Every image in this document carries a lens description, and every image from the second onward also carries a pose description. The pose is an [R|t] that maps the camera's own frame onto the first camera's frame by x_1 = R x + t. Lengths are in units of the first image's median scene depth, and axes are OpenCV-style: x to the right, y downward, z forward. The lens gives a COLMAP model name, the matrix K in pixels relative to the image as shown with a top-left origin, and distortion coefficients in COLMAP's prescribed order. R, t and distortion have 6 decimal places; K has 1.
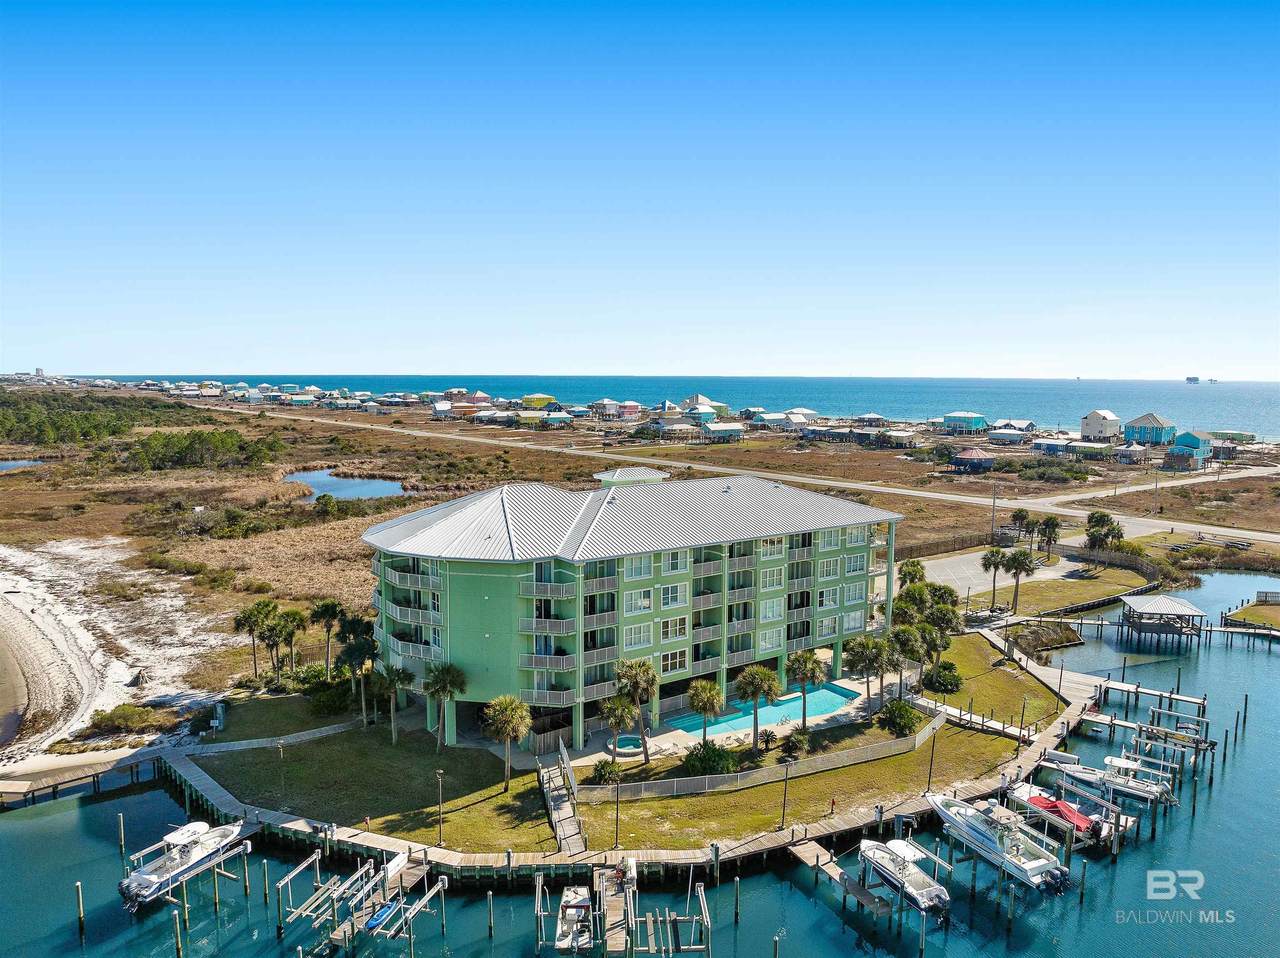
lens RADIAL K [[898.3, 0, 640.0], [0, 898.3, 479.0], [0, 0, 1]] dist [-0.032071, 0.000712]
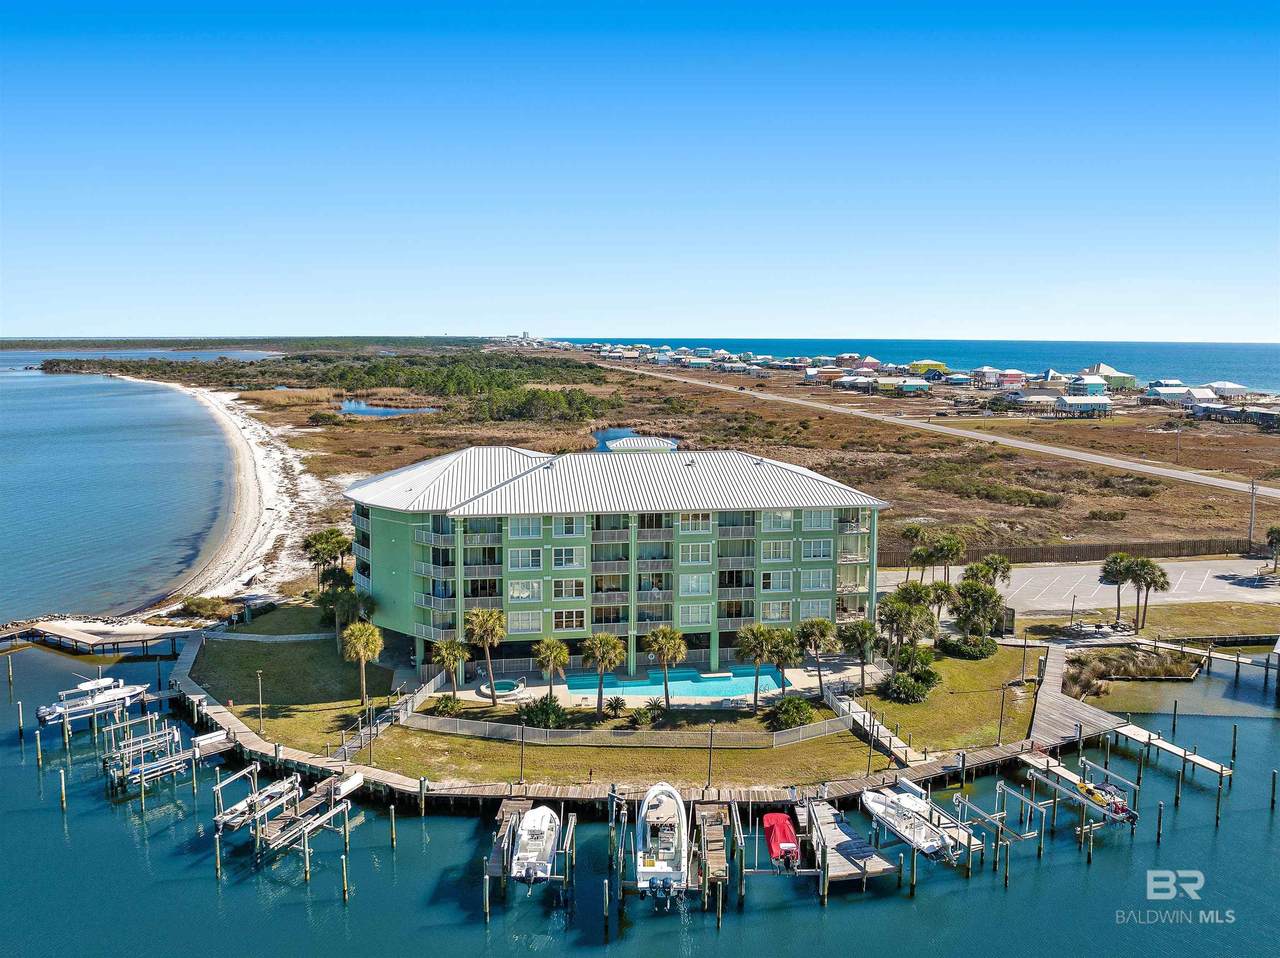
lens RADIAL K [[887.0, 0, 640.3], [0, 887.0, 406.8], [0, 0, 1]] dist [-0.026145, -0.001408]
pose [[0.903895, 0.035149, -0.426308, 0.518683], [-0.052160, 0.998238, -0.028290, -0.022557], [0.424563, 0.047808, 0.904136, 0.067968]]
